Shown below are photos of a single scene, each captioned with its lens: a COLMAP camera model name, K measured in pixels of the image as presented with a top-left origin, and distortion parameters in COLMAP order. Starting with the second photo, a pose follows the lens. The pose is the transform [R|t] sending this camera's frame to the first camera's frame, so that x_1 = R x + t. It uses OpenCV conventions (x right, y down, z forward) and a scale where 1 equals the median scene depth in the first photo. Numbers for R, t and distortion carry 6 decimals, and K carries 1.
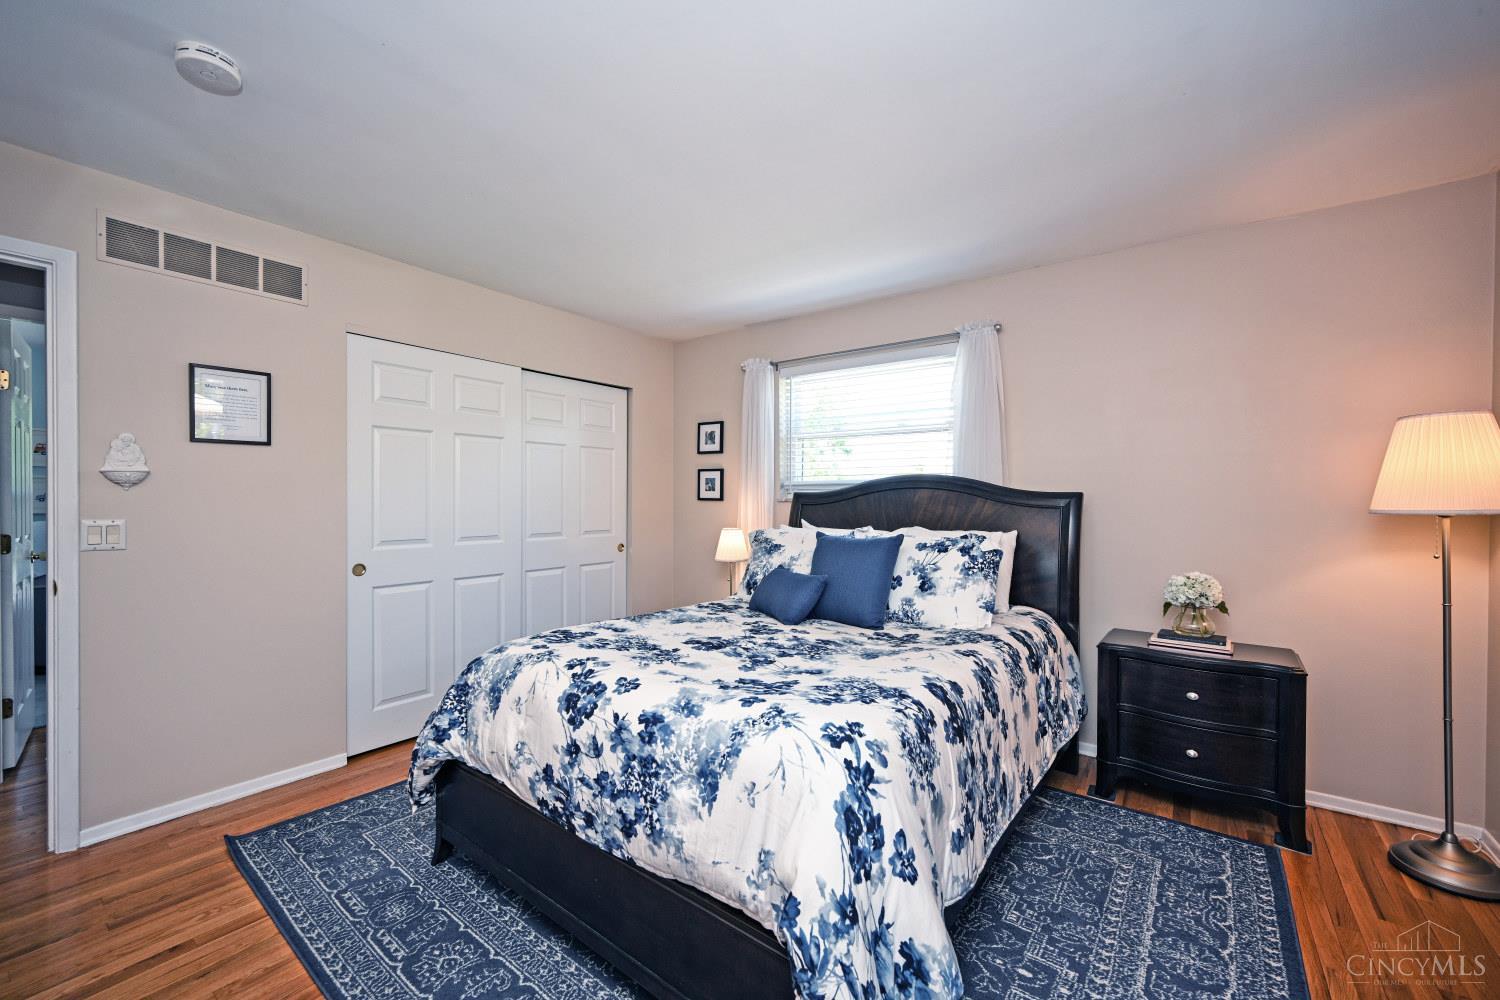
lens RADIAL K [[594.8, 0, 760.9], [0, 594.8, 505.8], [0, 0, 1]] dist [0.000535, 0.000635]
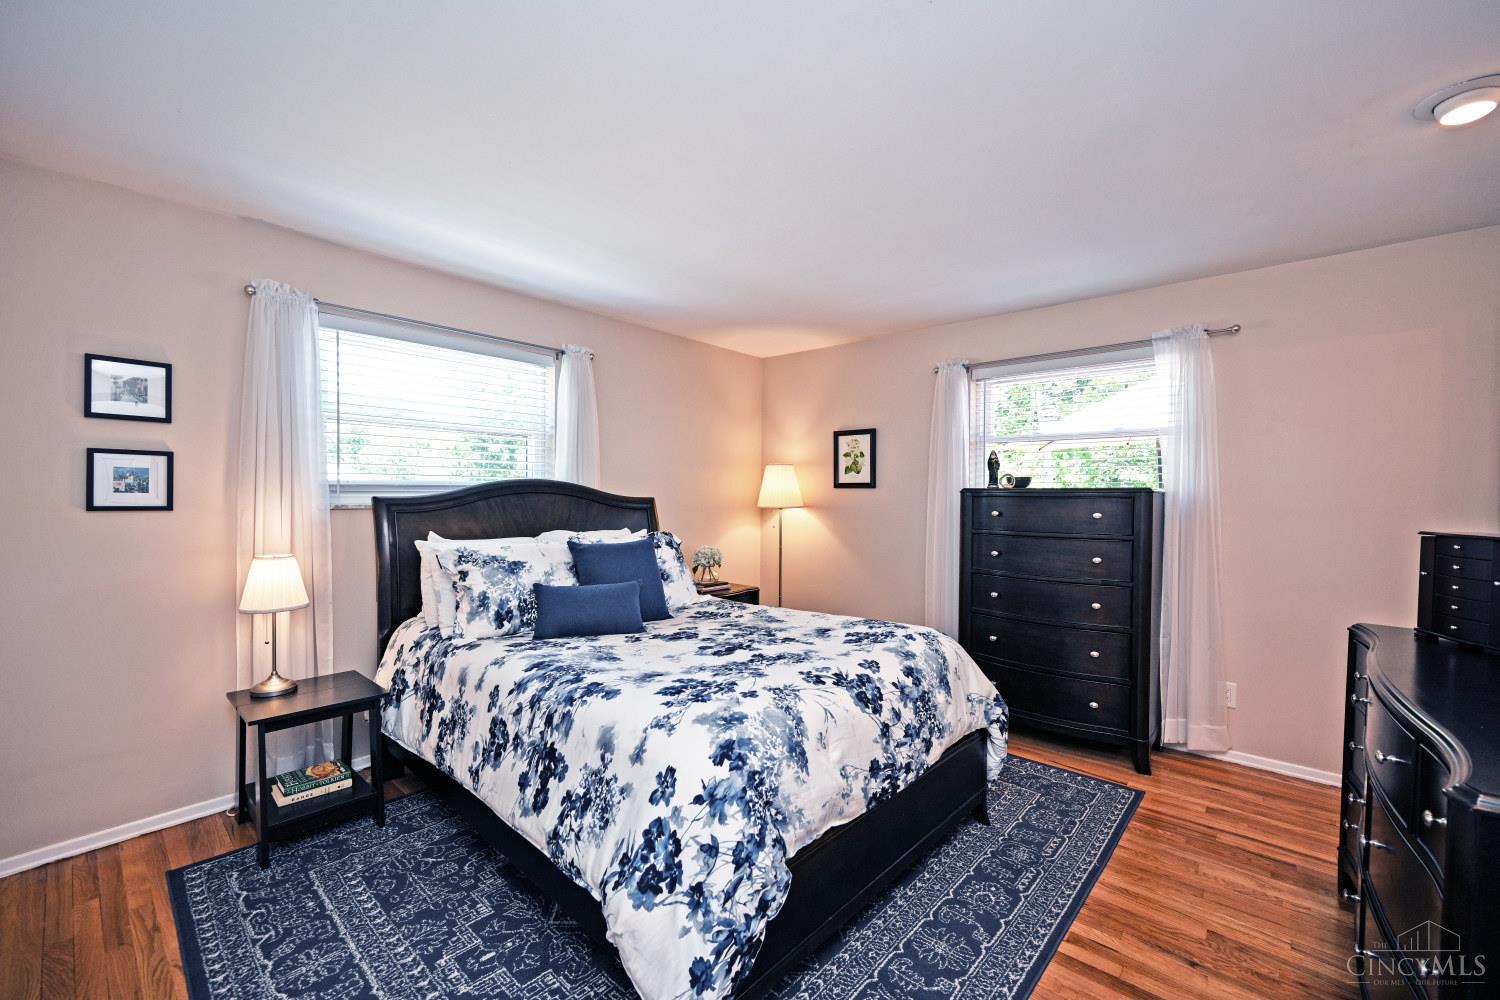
lens RADIAL K [[594.8, 0, 763.1], [0, 594.8, 495.1], [0, 0, 1]] dist [0.000535, 0.000635]
pose [[0.101062, -0.007007, 0.994855, -1.386317], [0.005466, 0.999964, 0.006488, -0.058588], [-0.994865, 0.004782, 0.101096, 1.028851]]
